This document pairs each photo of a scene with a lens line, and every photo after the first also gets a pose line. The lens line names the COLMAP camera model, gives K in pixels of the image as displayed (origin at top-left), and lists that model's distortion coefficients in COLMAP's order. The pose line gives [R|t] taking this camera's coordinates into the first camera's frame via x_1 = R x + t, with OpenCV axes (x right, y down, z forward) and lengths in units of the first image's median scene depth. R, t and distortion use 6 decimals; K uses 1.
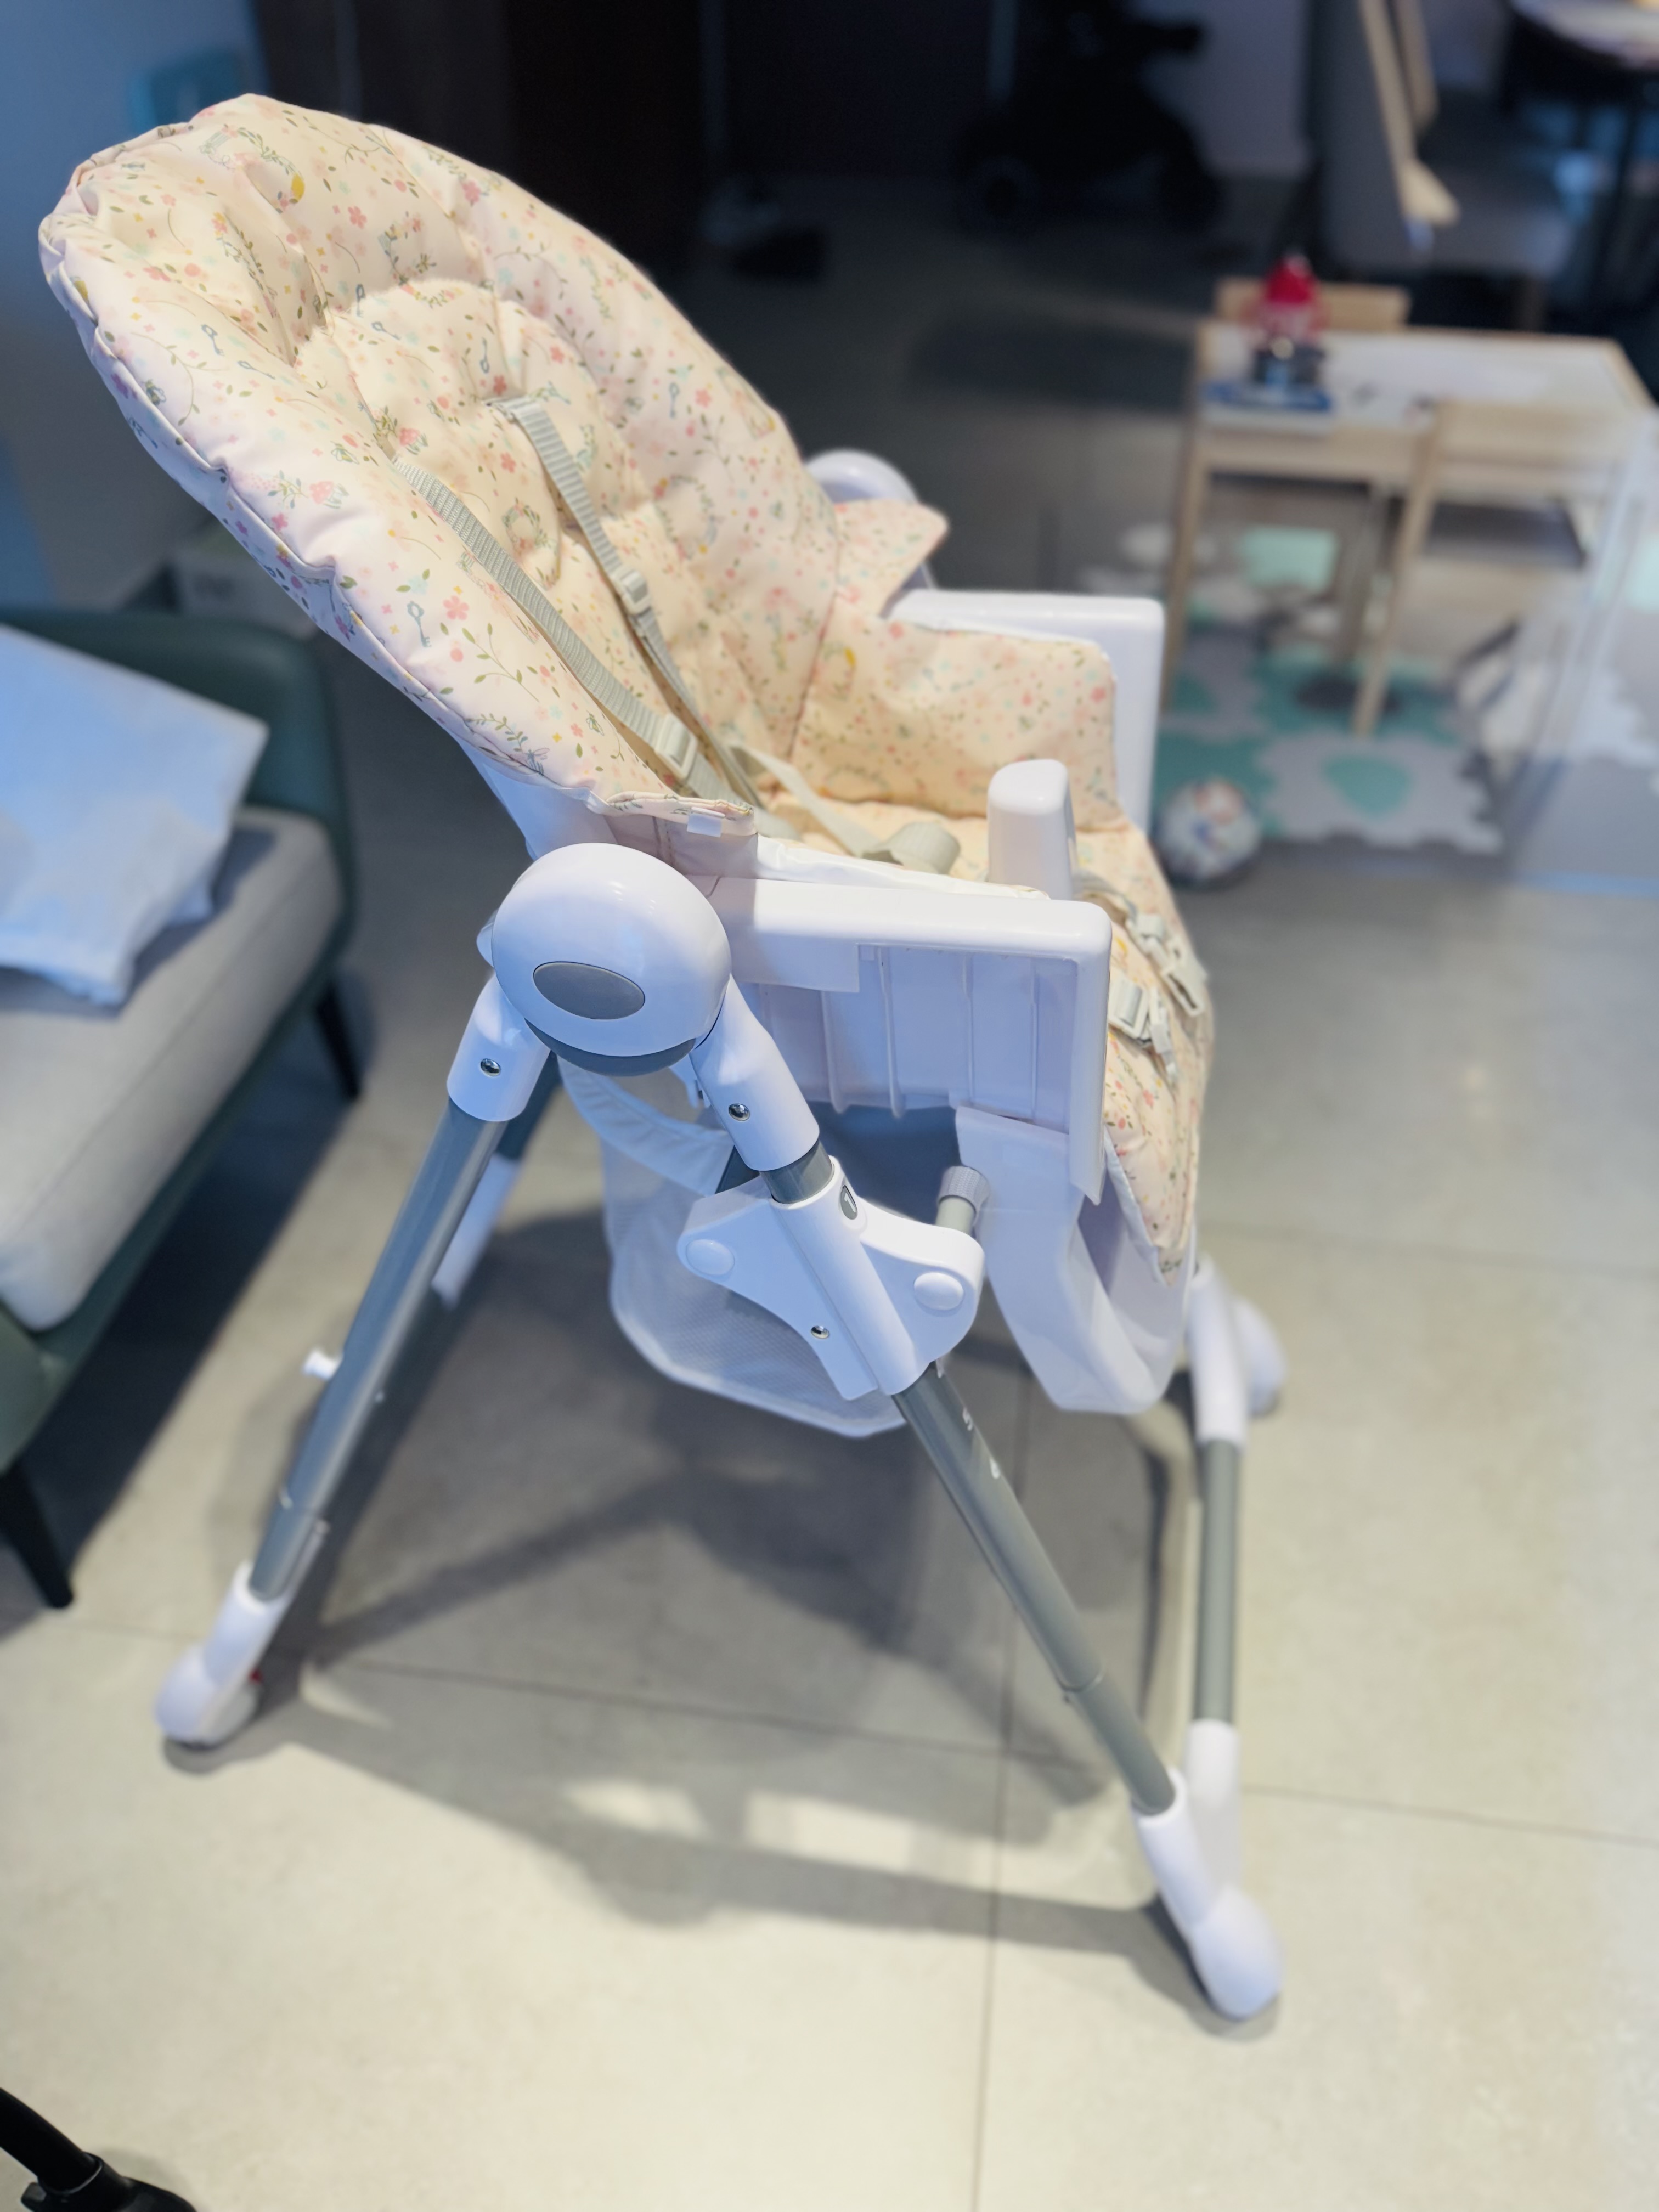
lens RADIAL K [[1549.9, 0, 836.2], [0, 1549.9, 1181.3], [0, 0, 1]] dist [0.000090, -0.019850]
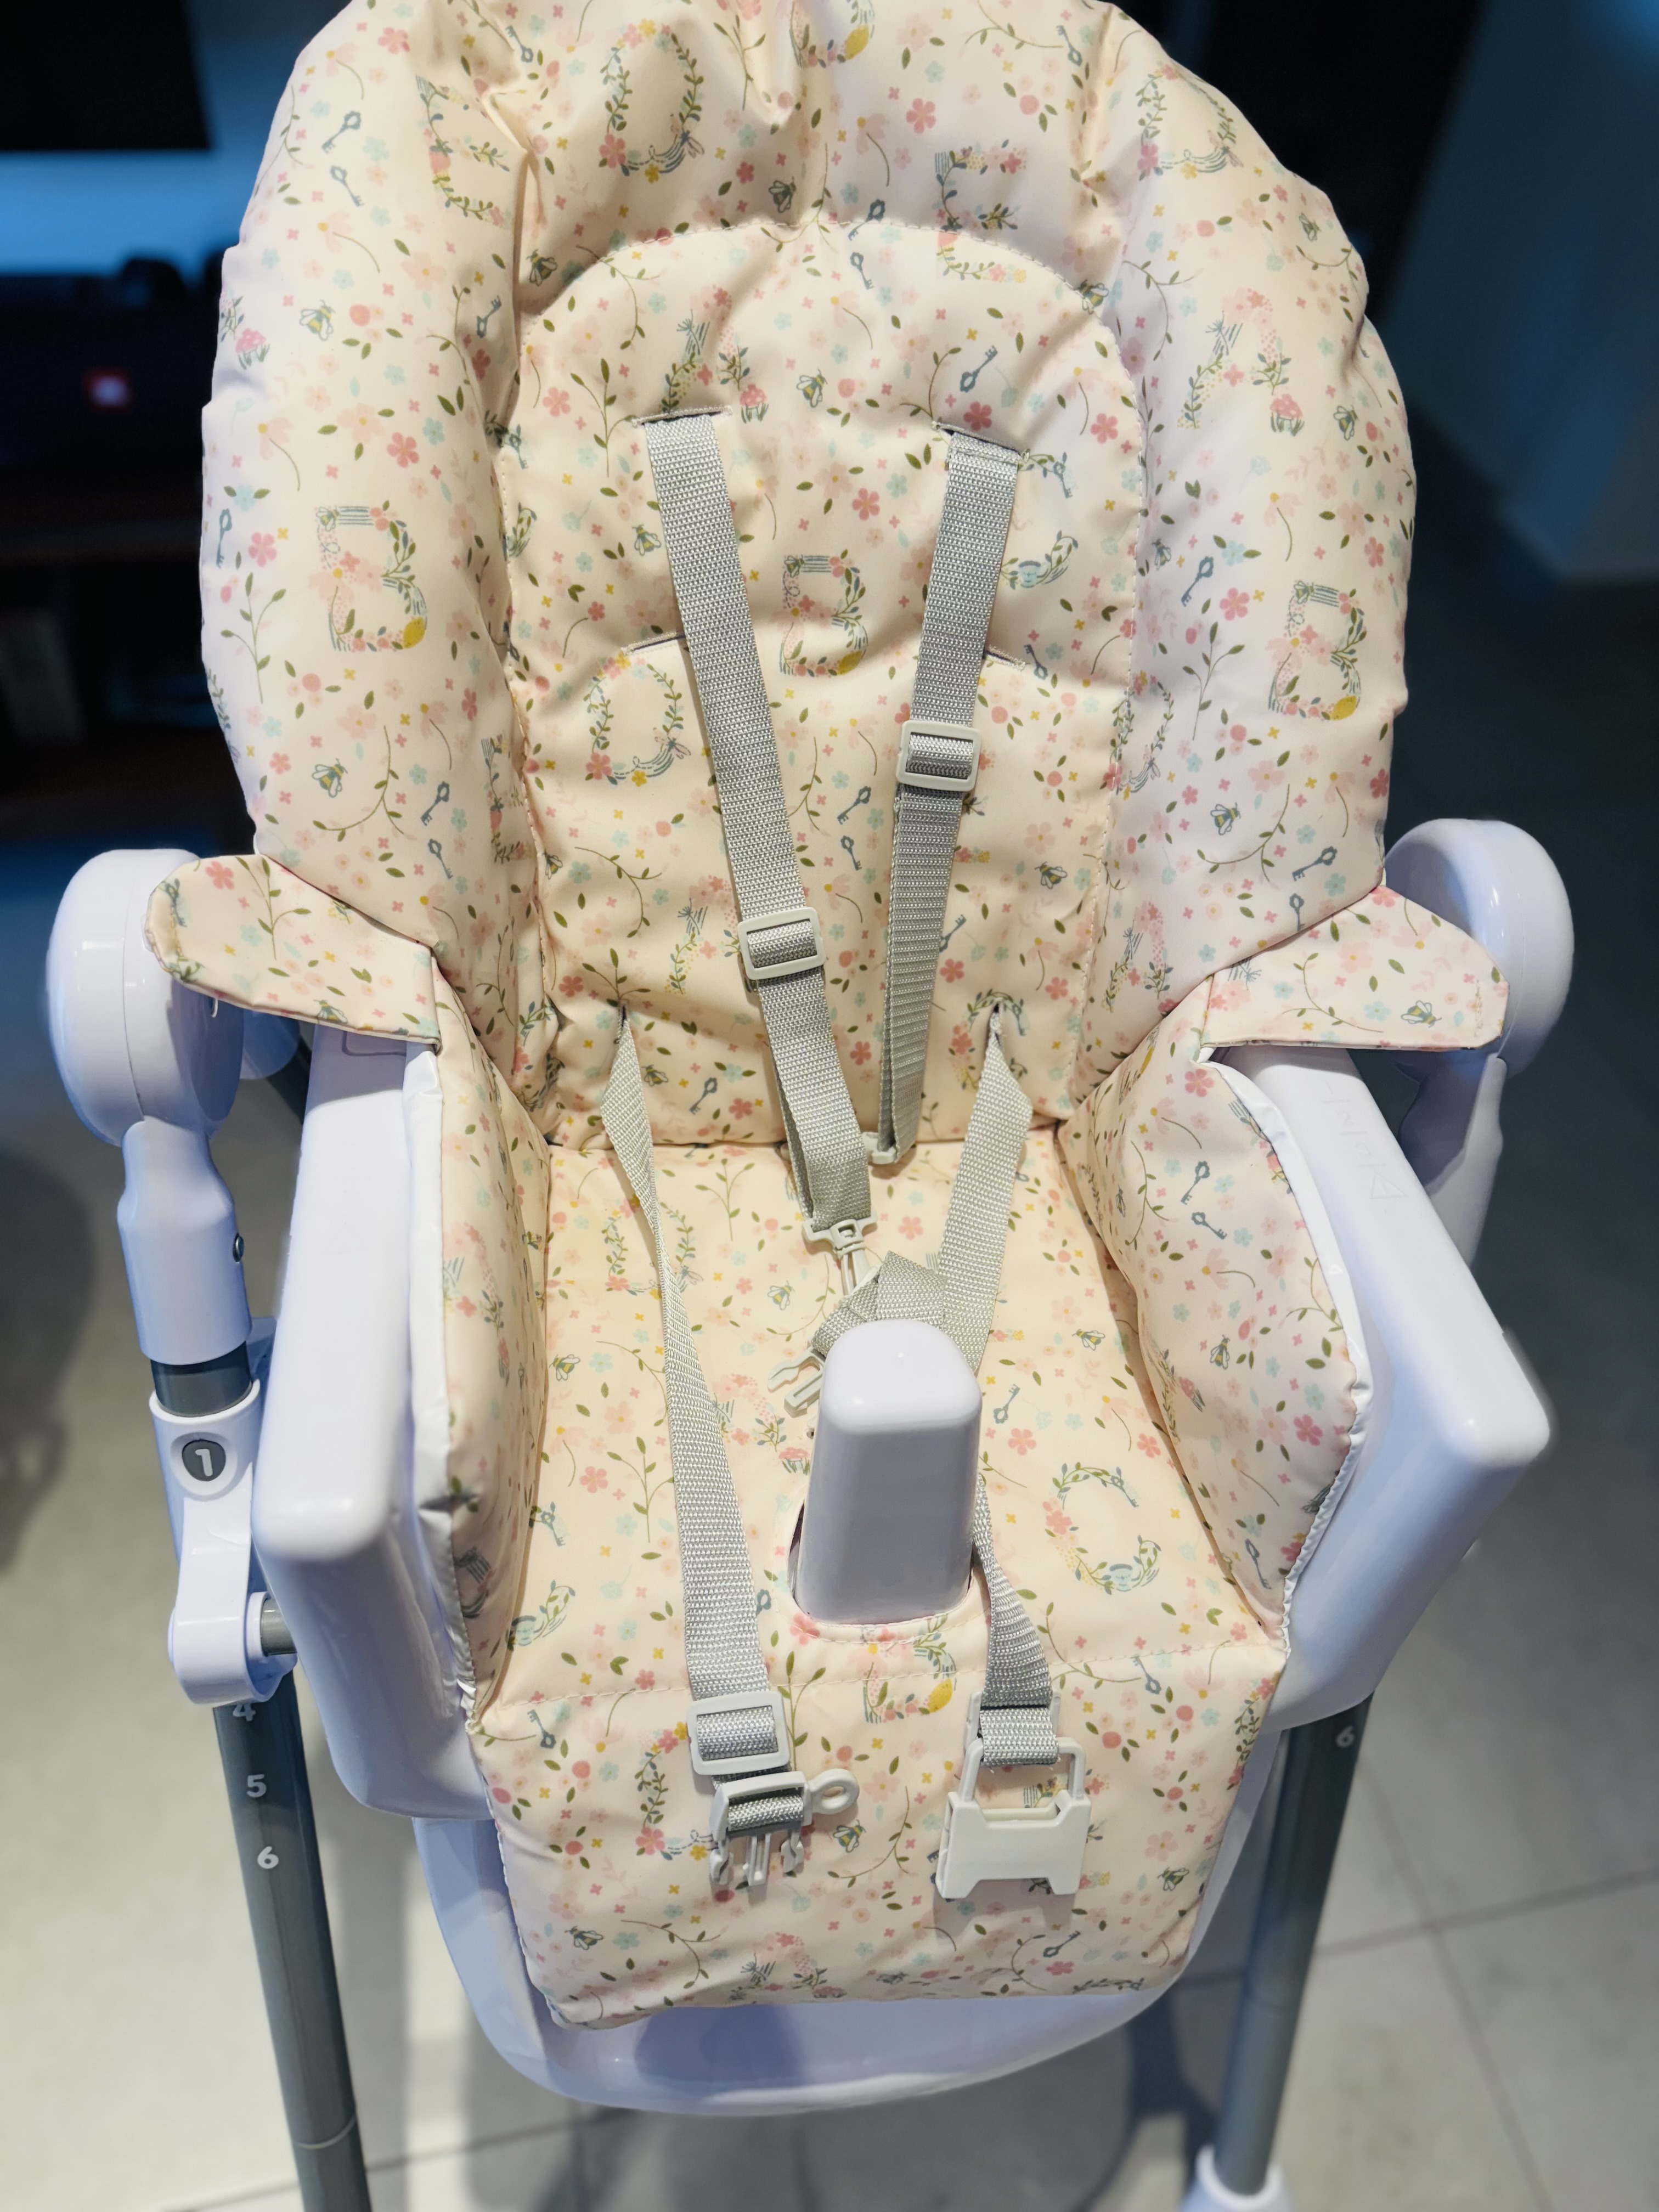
lens RADIAL K [[1510.5, 0, 830.2], [0, 1510.5, 1188.0], [0, 0, 1]] dist [0.045673, -0.094538]
pose [[0.329654, 0.743774, -0.581488, 0.389954], [-0.696901, 0.607216, 0.381599, -0.486982], [0.636912, 0.279443, 0.718508, 0.529894]]
